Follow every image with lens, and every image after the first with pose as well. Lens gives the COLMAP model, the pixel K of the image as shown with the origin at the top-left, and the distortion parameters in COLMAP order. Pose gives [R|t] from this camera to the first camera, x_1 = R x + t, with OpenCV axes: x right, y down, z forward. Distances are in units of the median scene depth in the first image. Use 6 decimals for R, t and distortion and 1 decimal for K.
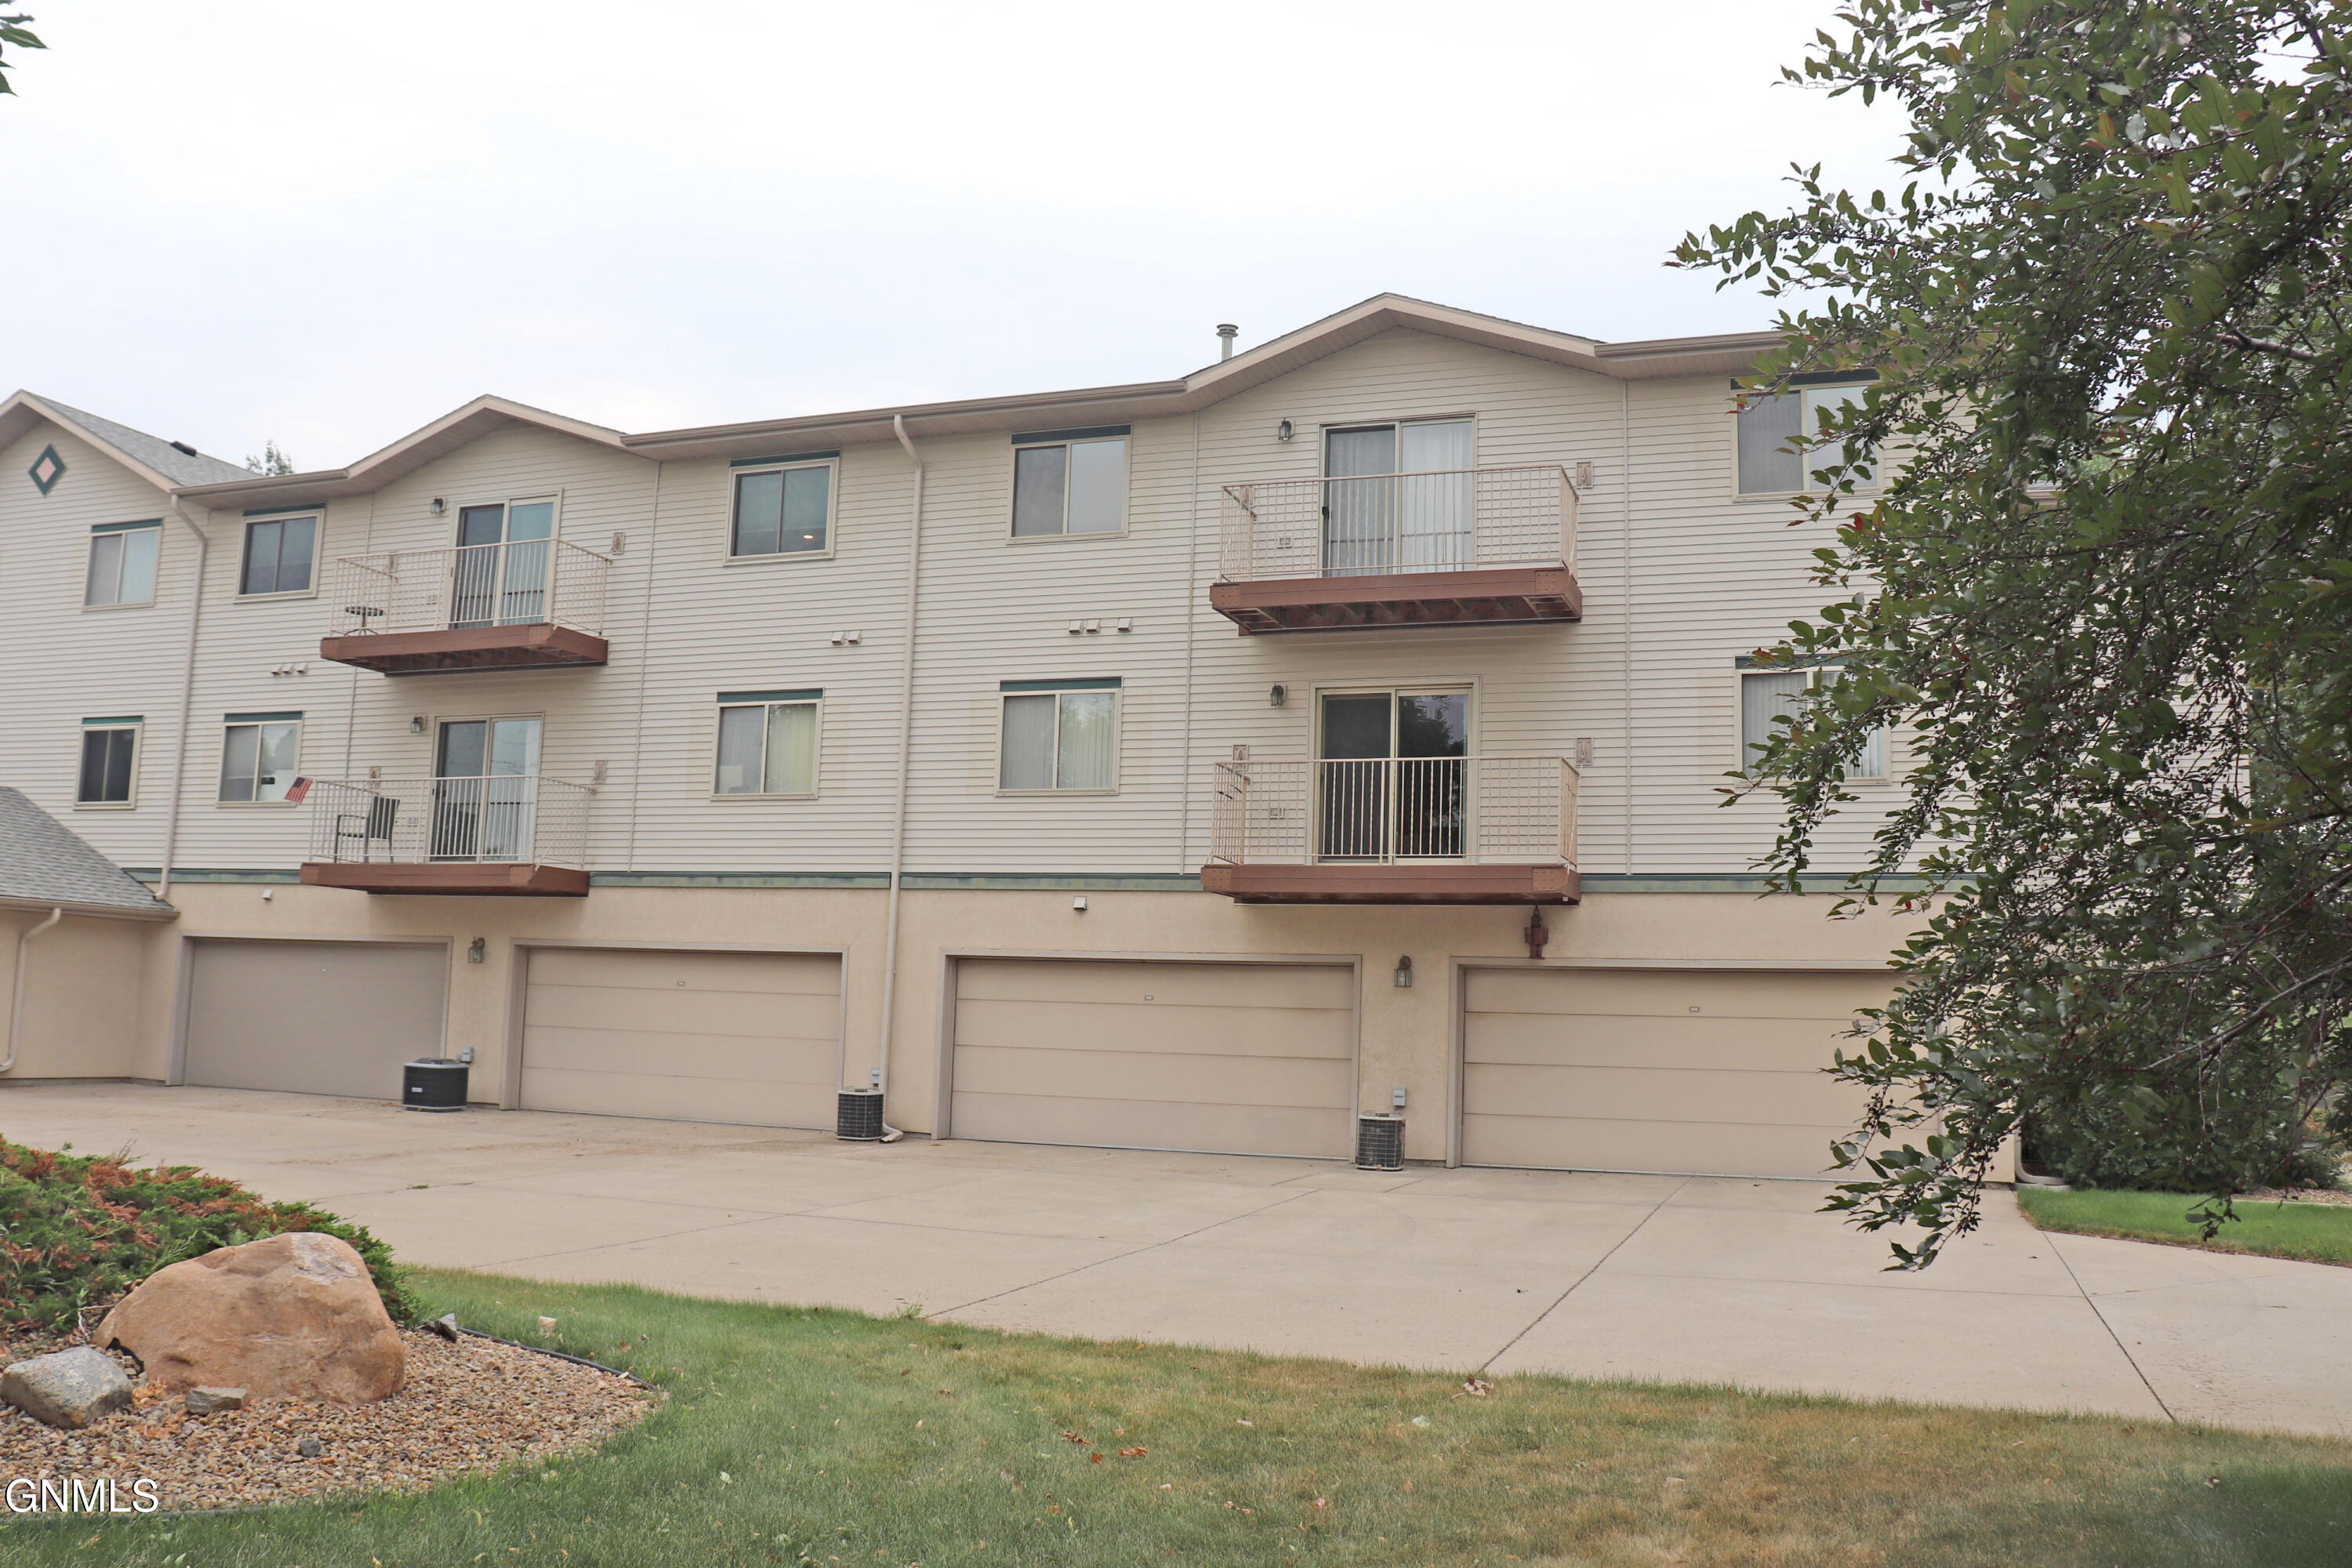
lens RADIAL K [[1933.1, 0, 1176.0], [0, 1933.1, 784.0], [0, 0, 1]] dist [-0.006555, -0.001299]
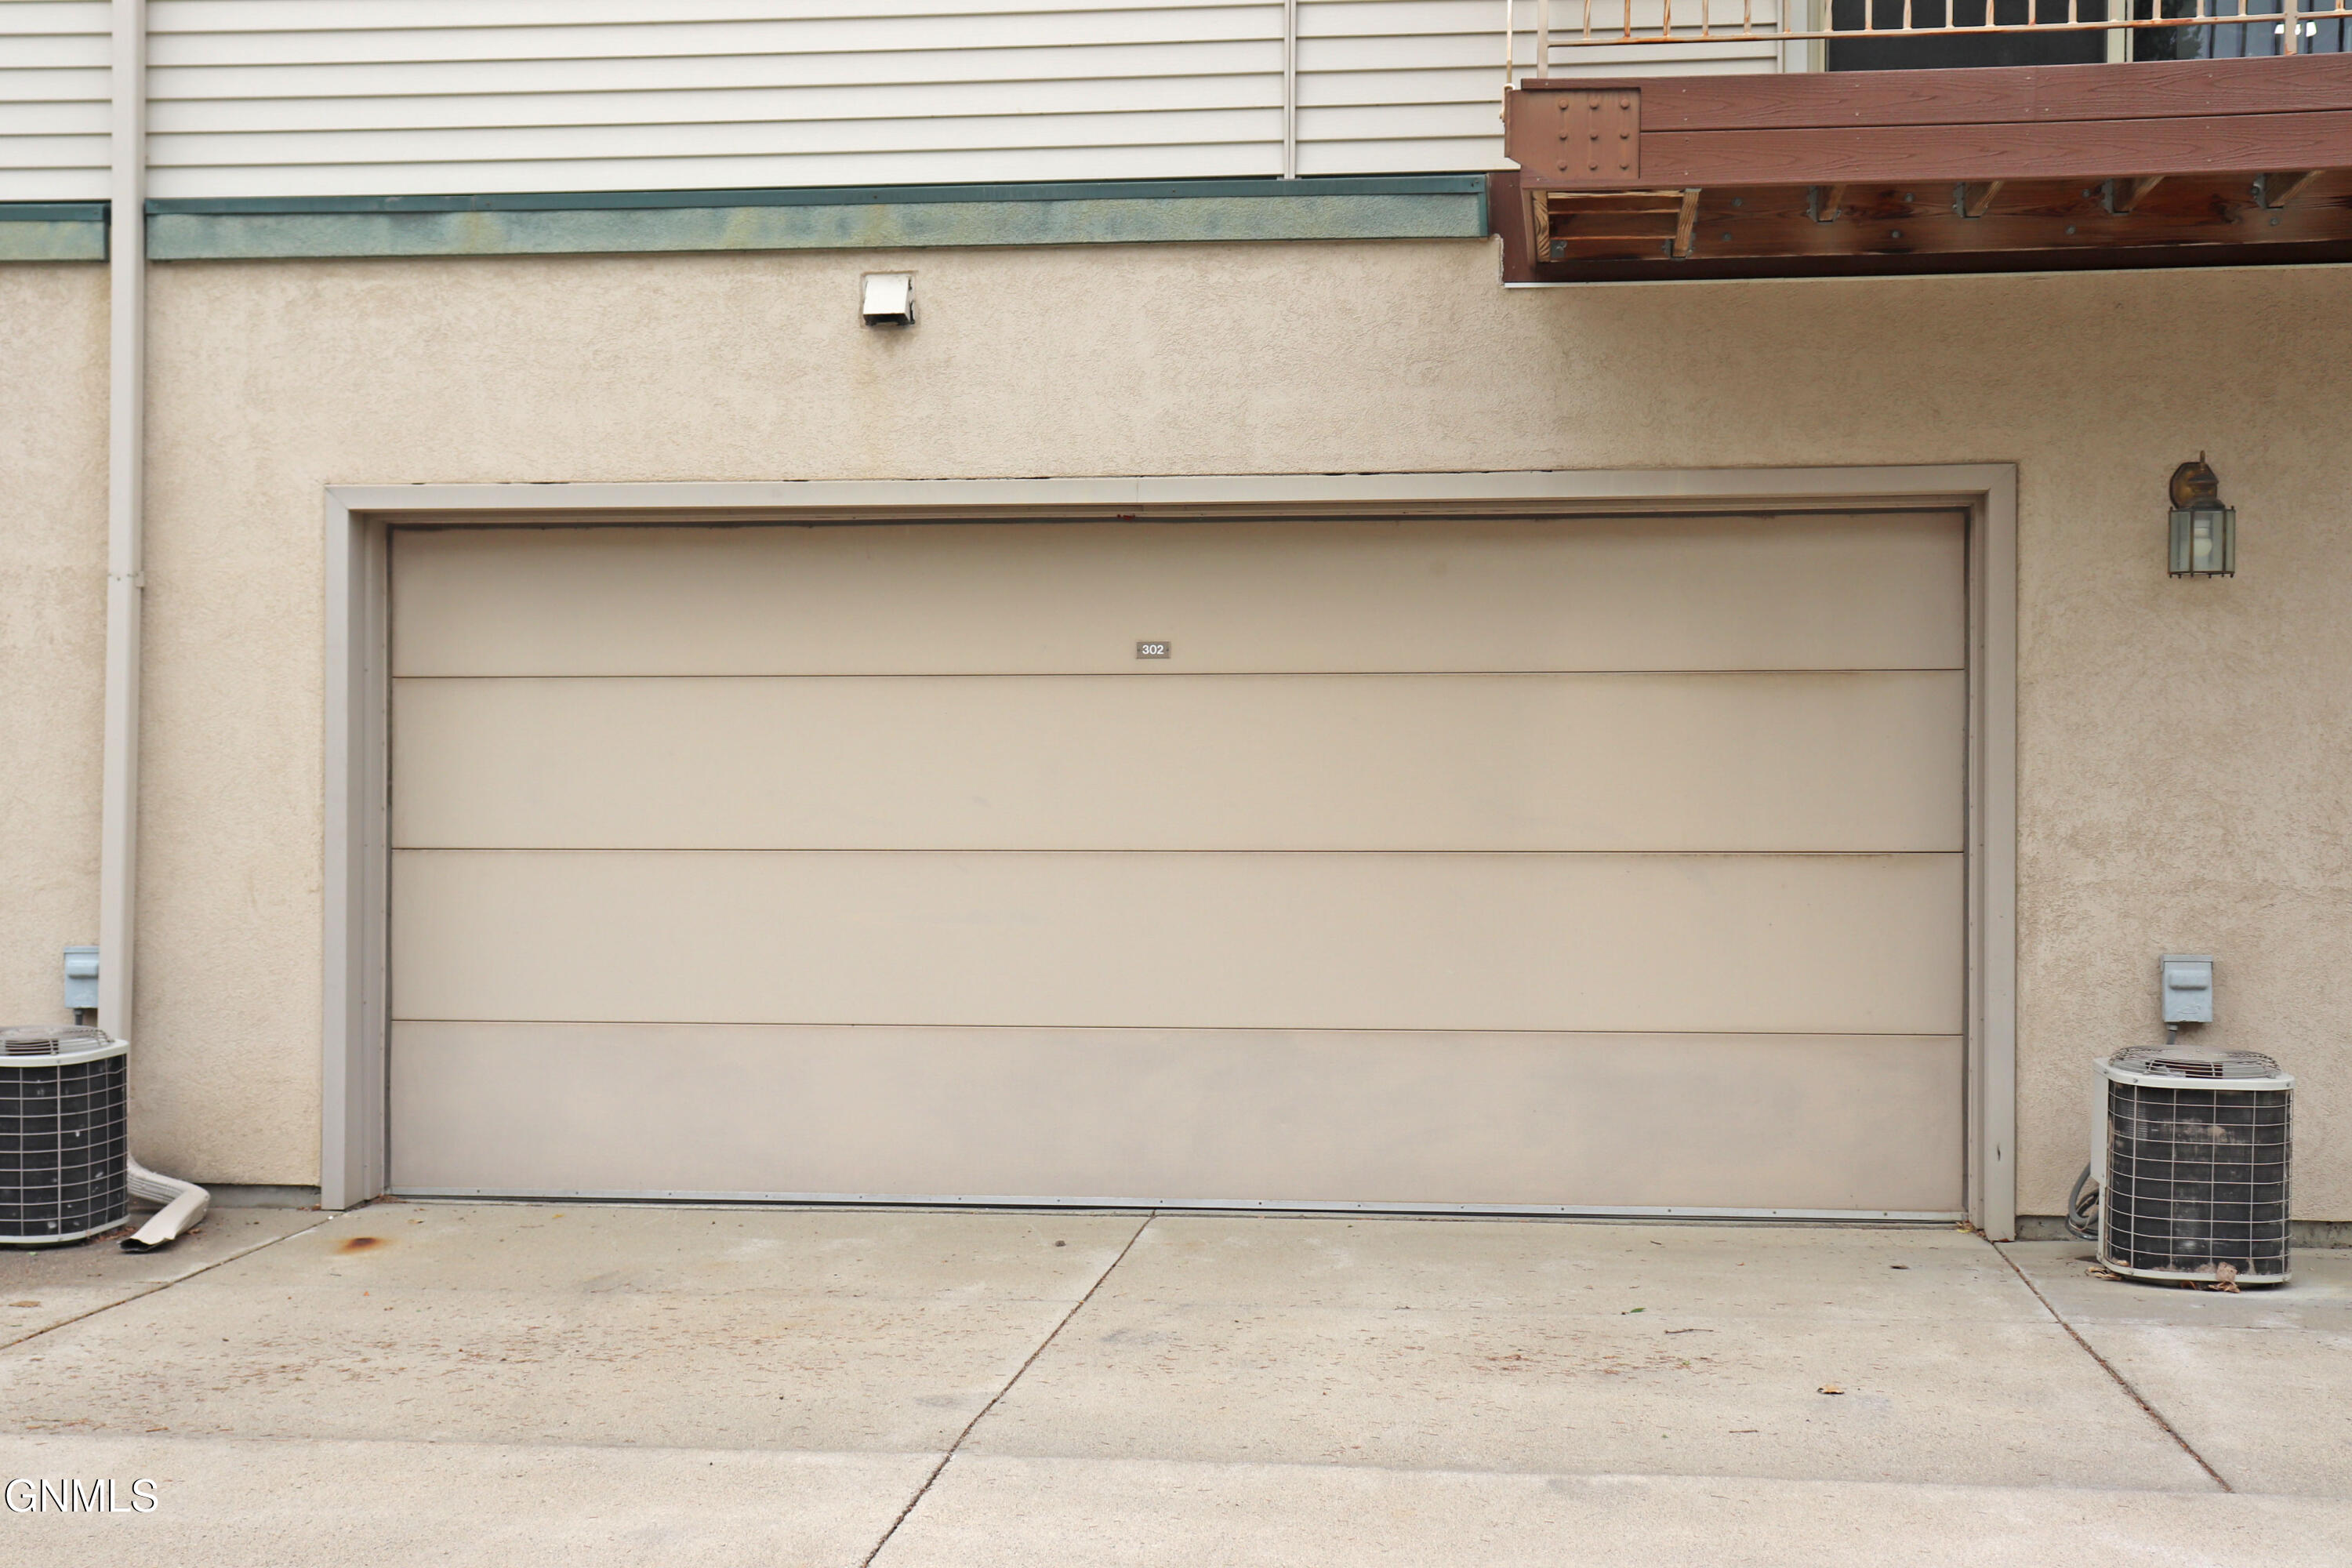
lens RADIAL K [[2842.2, 0, 1176.0], [0, 2842.2, 784.0], [0, 0, 1]] dist [0.070992, 0.012689]
pose [[0.976060, -0.024819, 0.216081, -0.096009], [0.000831, 0.993887, 0.110400, 0.083864], [-0.217500, -0.107577, 0.970114, 0.603687]]
